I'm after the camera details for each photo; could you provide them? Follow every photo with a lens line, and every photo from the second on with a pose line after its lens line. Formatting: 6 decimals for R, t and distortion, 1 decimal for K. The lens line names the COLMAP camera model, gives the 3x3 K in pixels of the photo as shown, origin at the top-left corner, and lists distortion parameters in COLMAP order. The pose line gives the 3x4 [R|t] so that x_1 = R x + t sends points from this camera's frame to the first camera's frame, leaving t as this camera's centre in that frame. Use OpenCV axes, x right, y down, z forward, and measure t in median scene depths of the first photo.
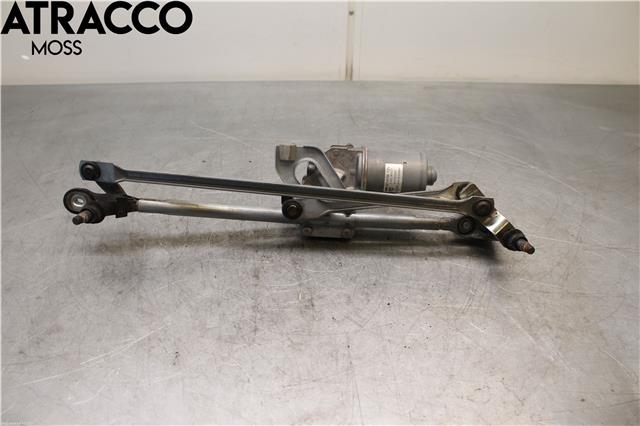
lens RADIAL K [[525.5, 0, 320.3], [0, 525.5, 213.3], [0, 0, 1]] dist [-0.118165, 0.034308]
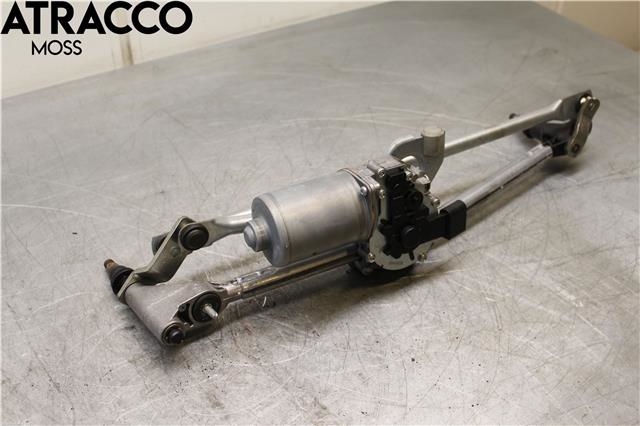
lens RADIAL K [[714.9, 0, 319.6], [0, 714.9, 213.1], [0, 0, 1]] dist [-0.070617, 0.000000]
pose [[0.845729, -0.325125, 0.423127, -0.290242], [0.320374, 0.943504, 0.084624, -0.123327], [-0.426735, 0.063990, 0.902110, 0.157733]]
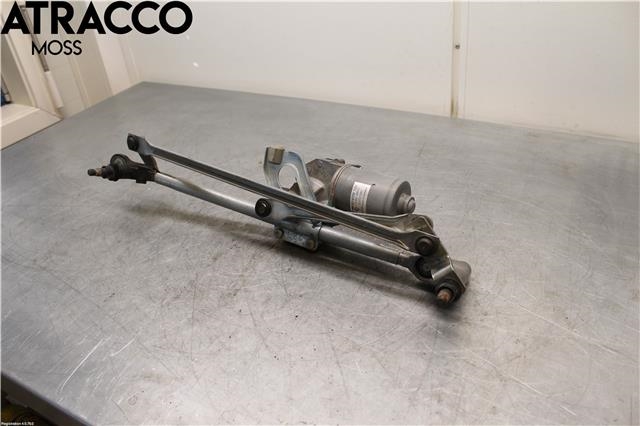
lens RADIAL K [[525.5, 0, 320.3], [0, 525.5, 212.1], [0, 0, 1]] dist [-0.118165, 0.034308]
pose [[0.852463, 0.203671, -0.481483, 0.540816], [-0.249856, 0.967720, -0.033016, 0.007429], [0.459216, 0.148446, 0.875833, 0.131104]]
